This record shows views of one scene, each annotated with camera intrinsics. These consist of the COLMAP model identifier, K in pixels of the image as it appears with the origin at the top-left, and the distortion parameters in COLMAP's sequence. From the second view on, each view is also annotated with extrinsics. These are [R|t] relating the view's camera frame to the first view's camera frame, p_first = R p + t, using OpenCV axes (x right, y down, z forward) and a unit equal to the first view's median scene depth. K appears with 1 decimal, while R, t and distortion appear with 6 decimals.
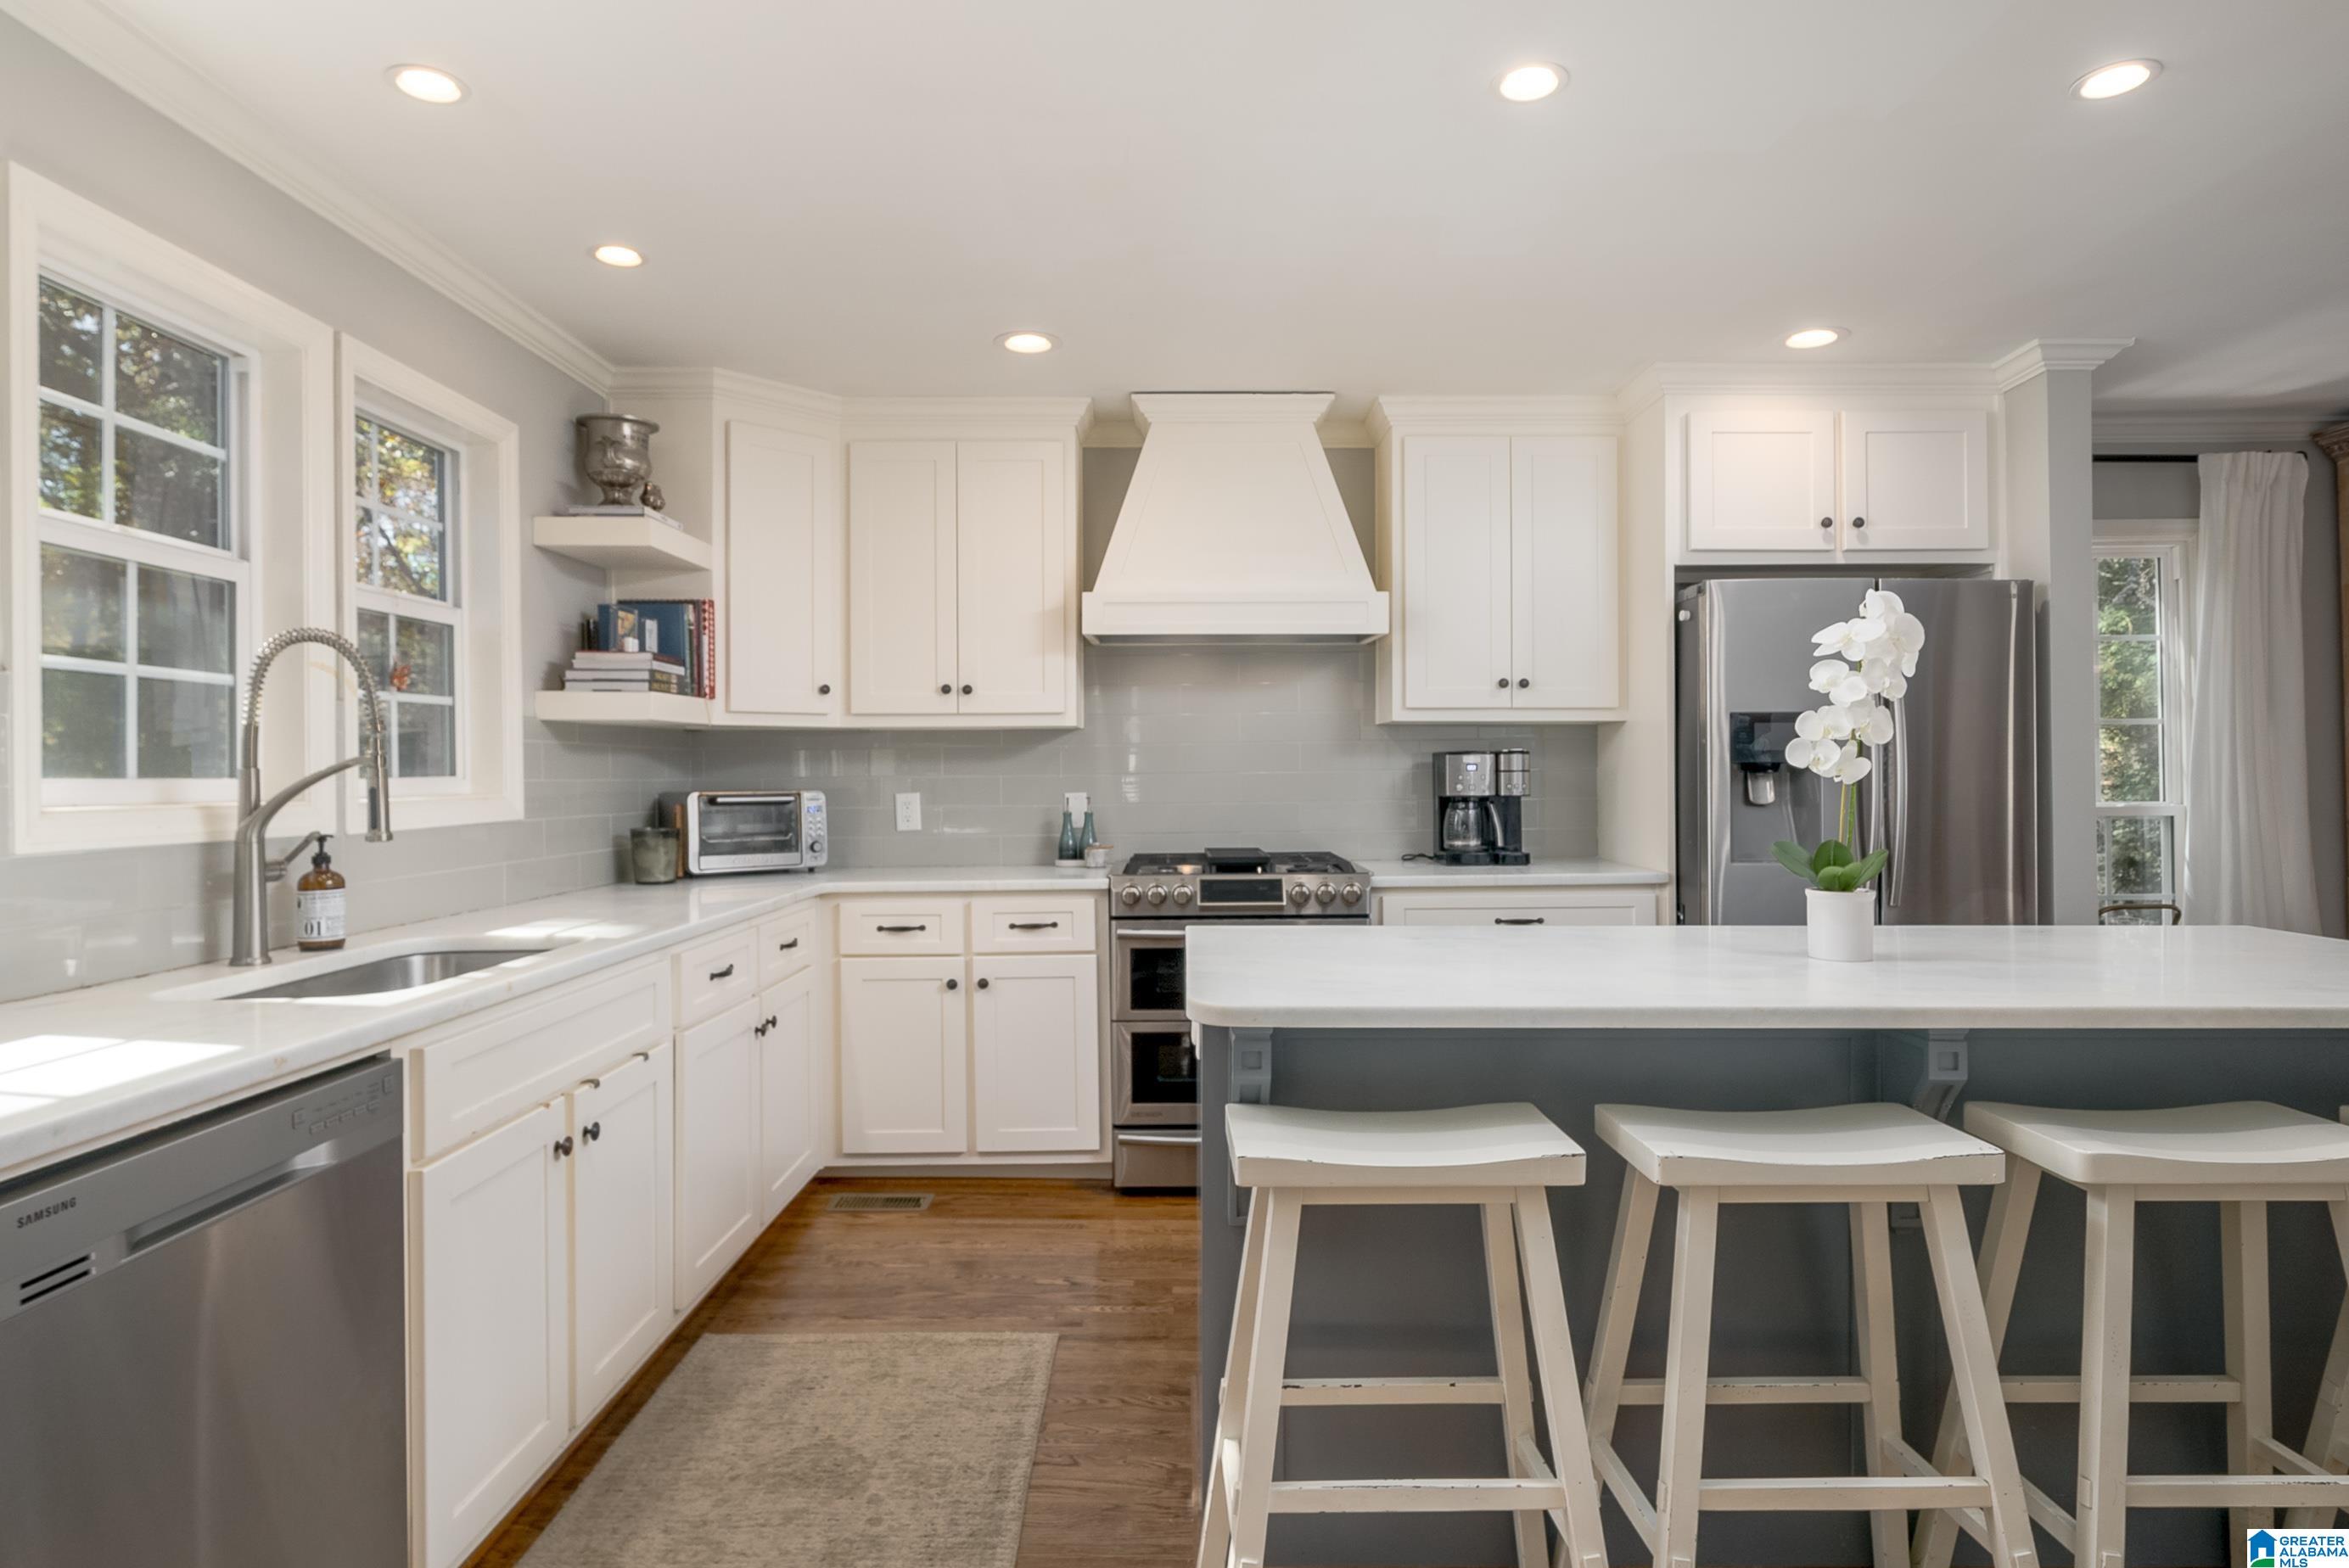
lens RADIAL K [[1269.6, 0, 1181.7], [0, 1269.6, 748.0], [0, 0, 1]] dist [-0.000407, -0.000045]
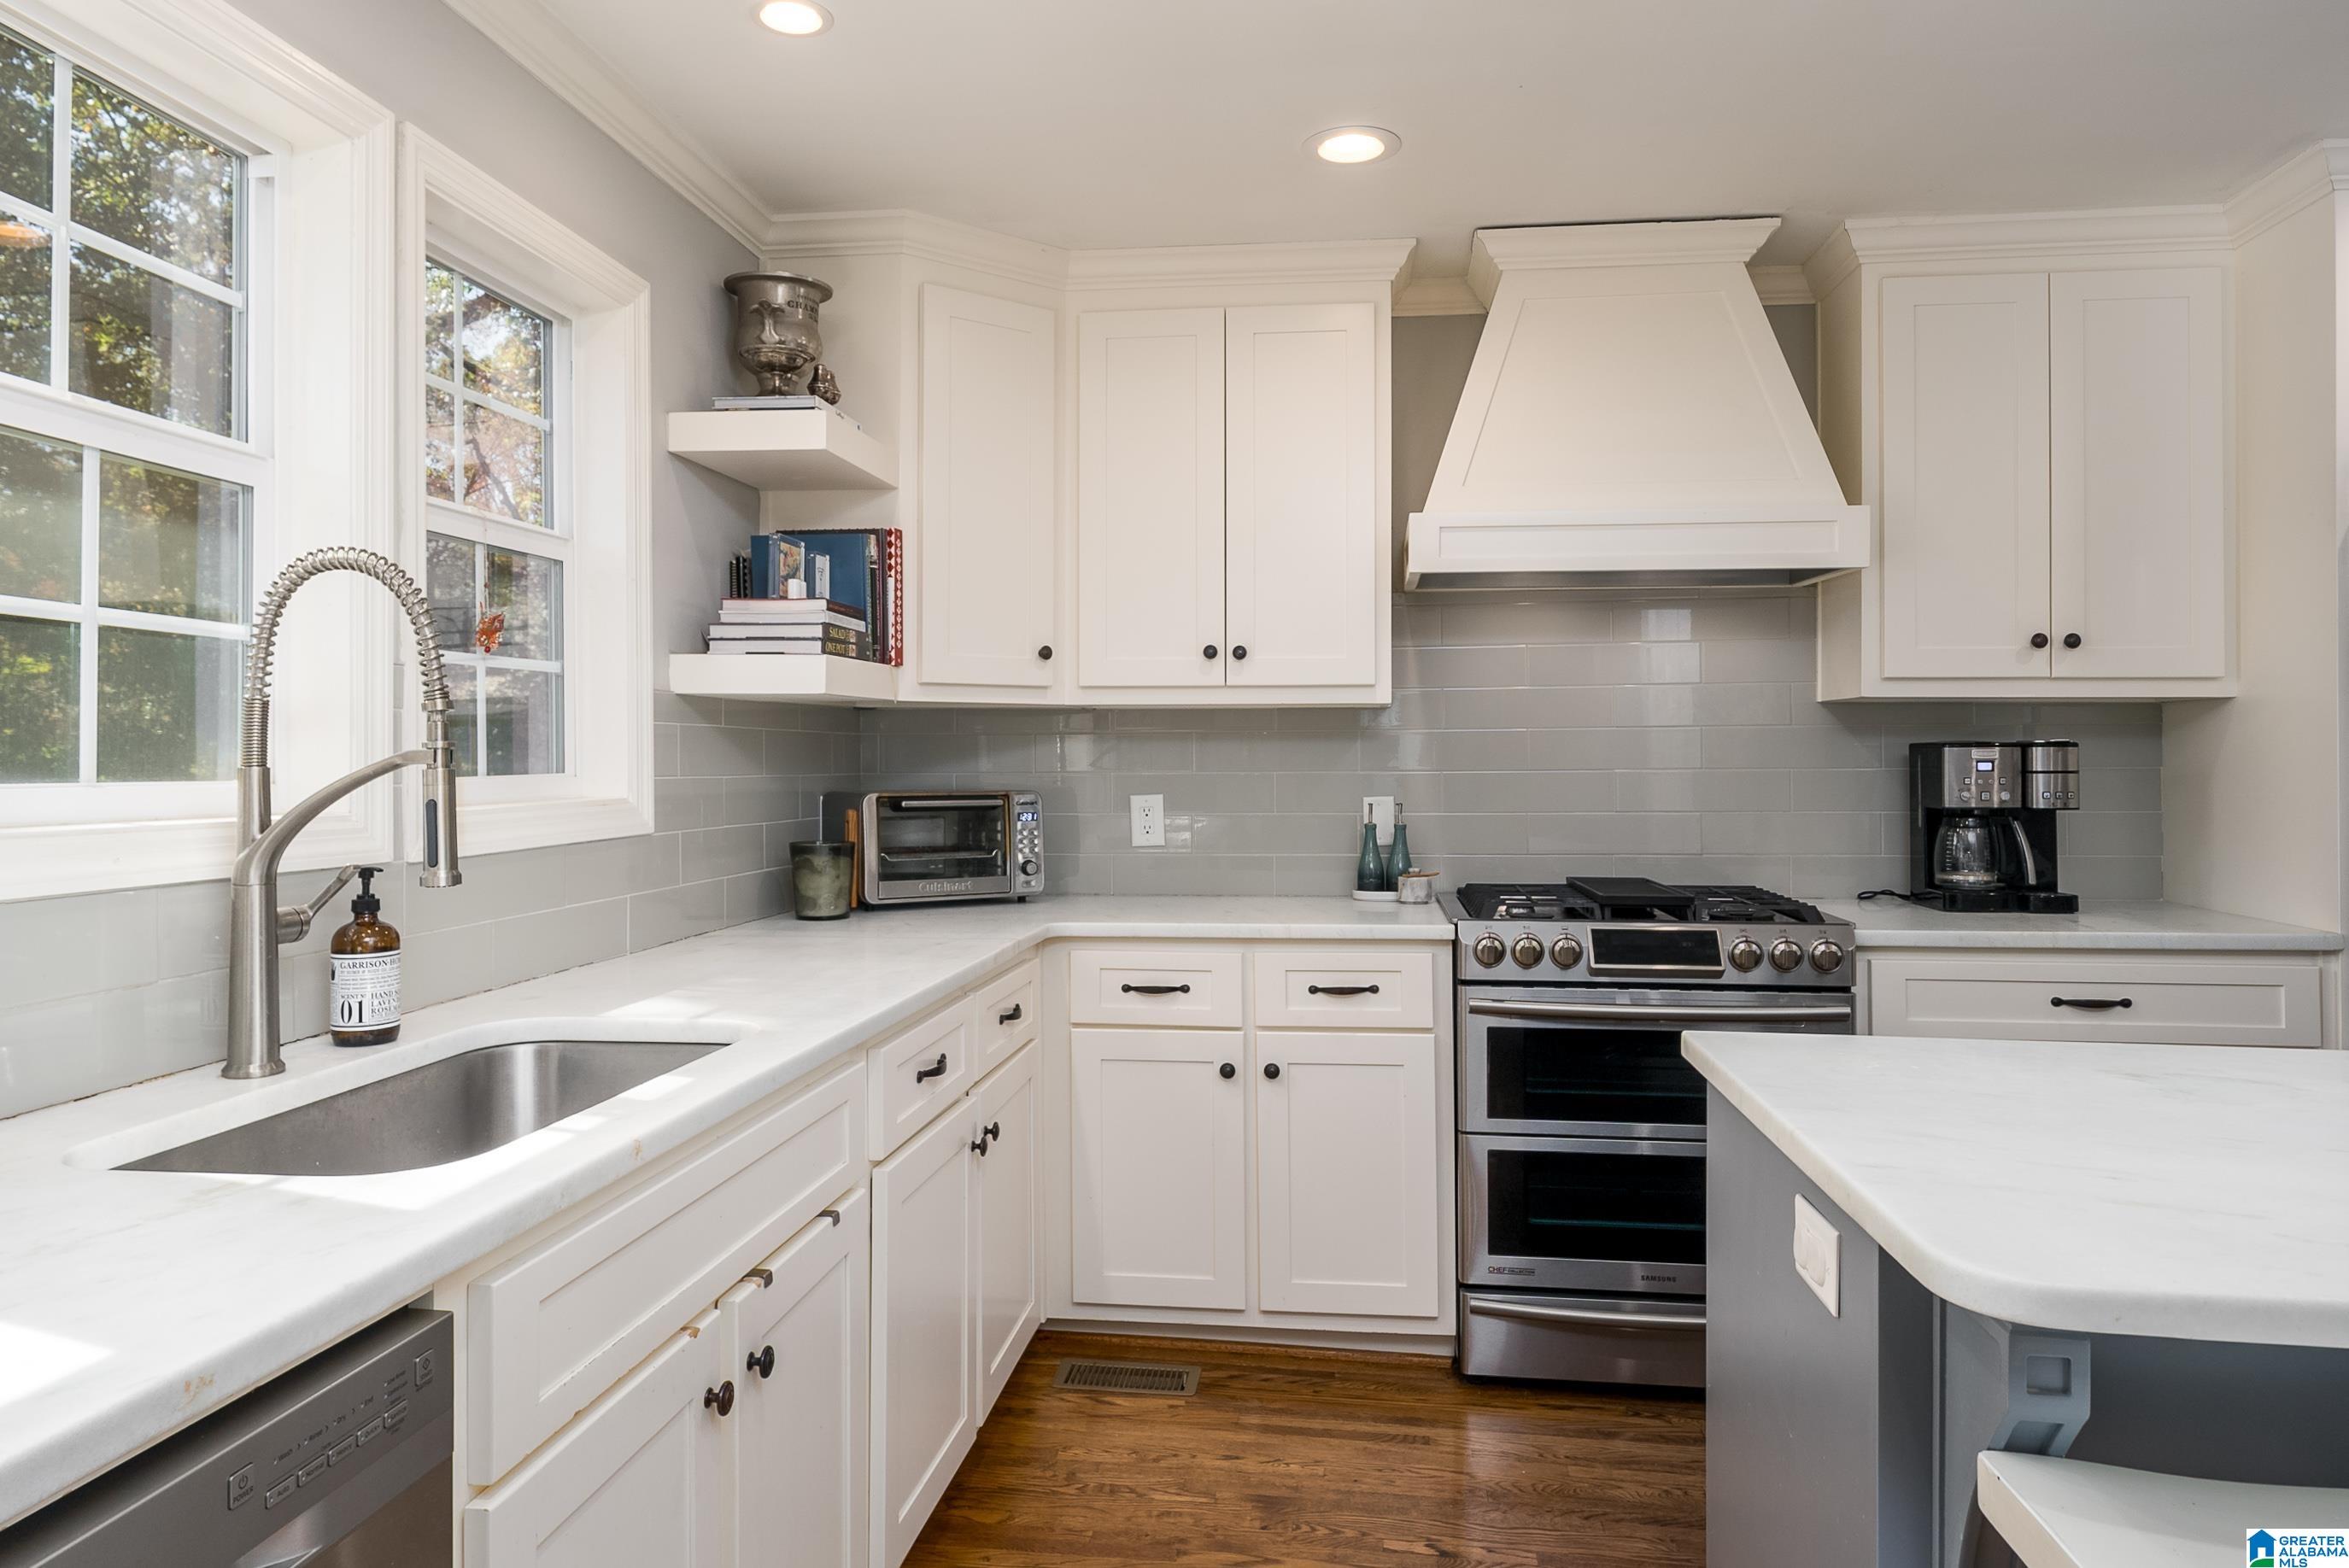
lens RADIAL K [[1467.4, 0, 1184.2], [0, 1467.4, 717.6], [0, 0, 1]] dist [0.000767, -0.001267]
pose [[0.991961, 0.002690, -0.126518, -0.109240], [-0.003764, 0.999959, -0.008245, -0.002828], [0.126491, 0.008655, 0.991930, 0.201854]]
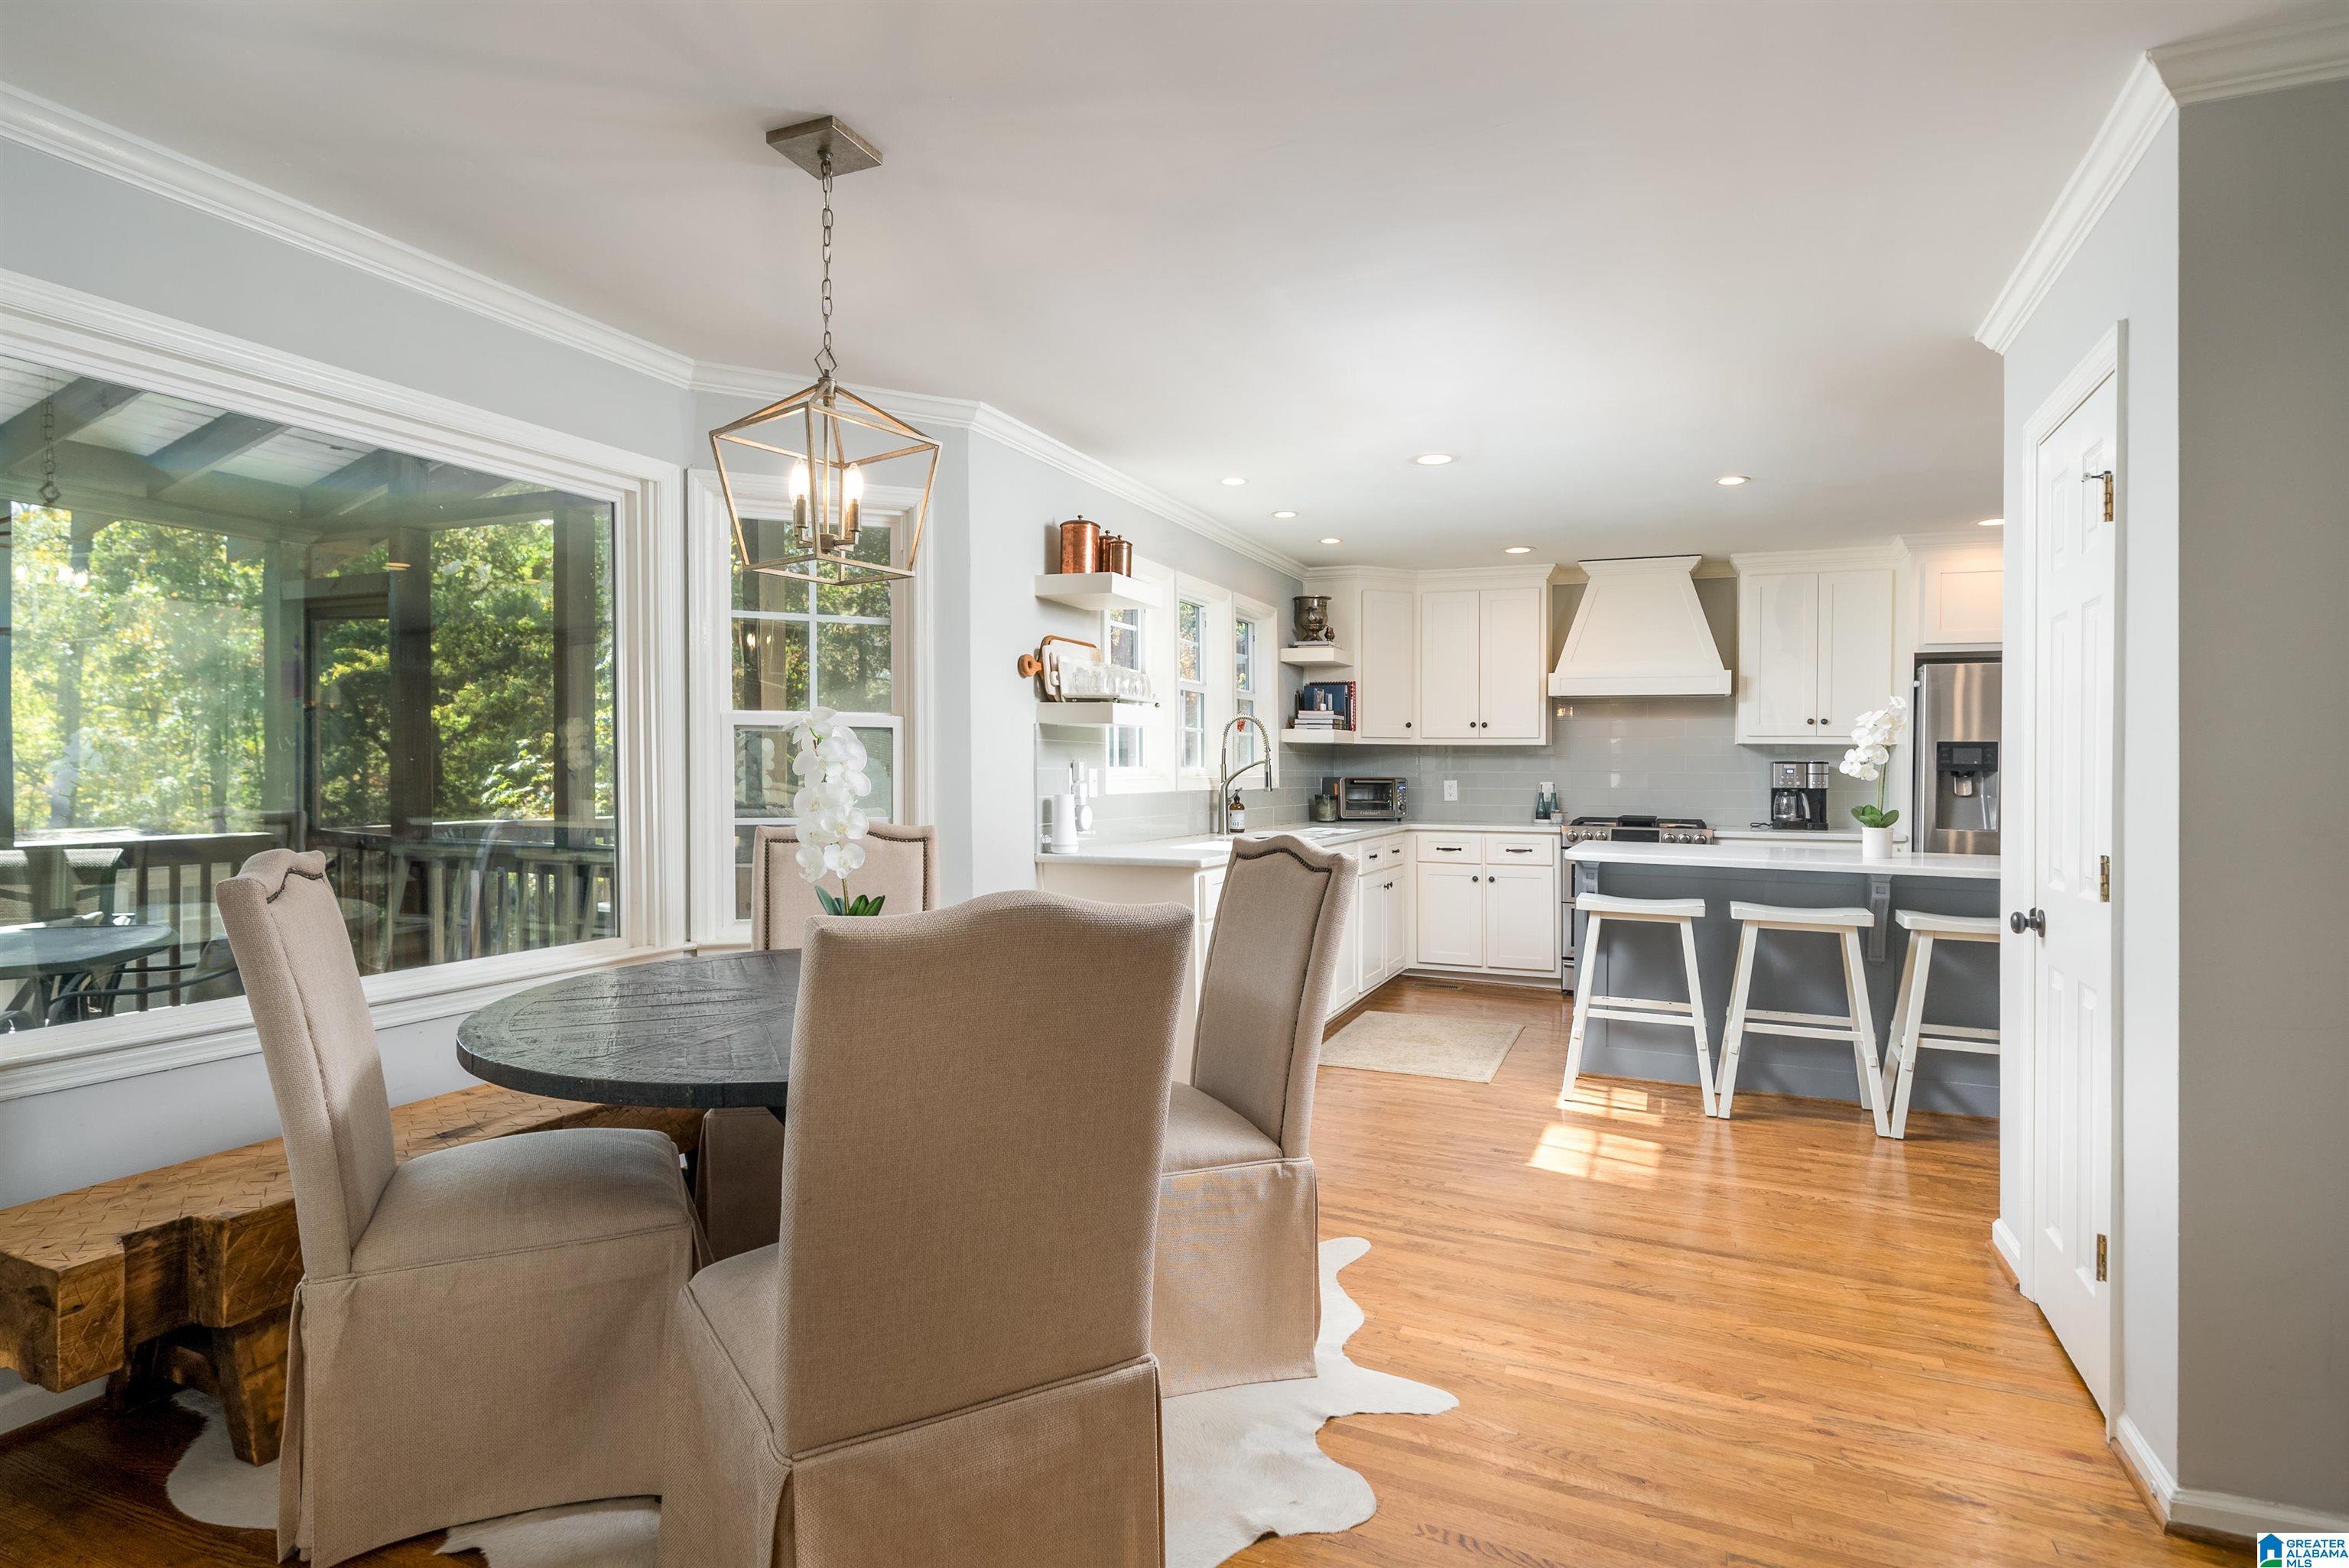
lens RADIAL K [[1179.1, 0, 1169.2], [0, 1179.1, 774.2], [0, 0, 1]] dist [0.002272, 0.000321]
pose [[0.910798, 0.016926, -0.412505, 0.143507], [-0.006649, 0.999631, 0.026337, -0.018858], [0.412798, -0.021245, 0.910575, -0.882629]]
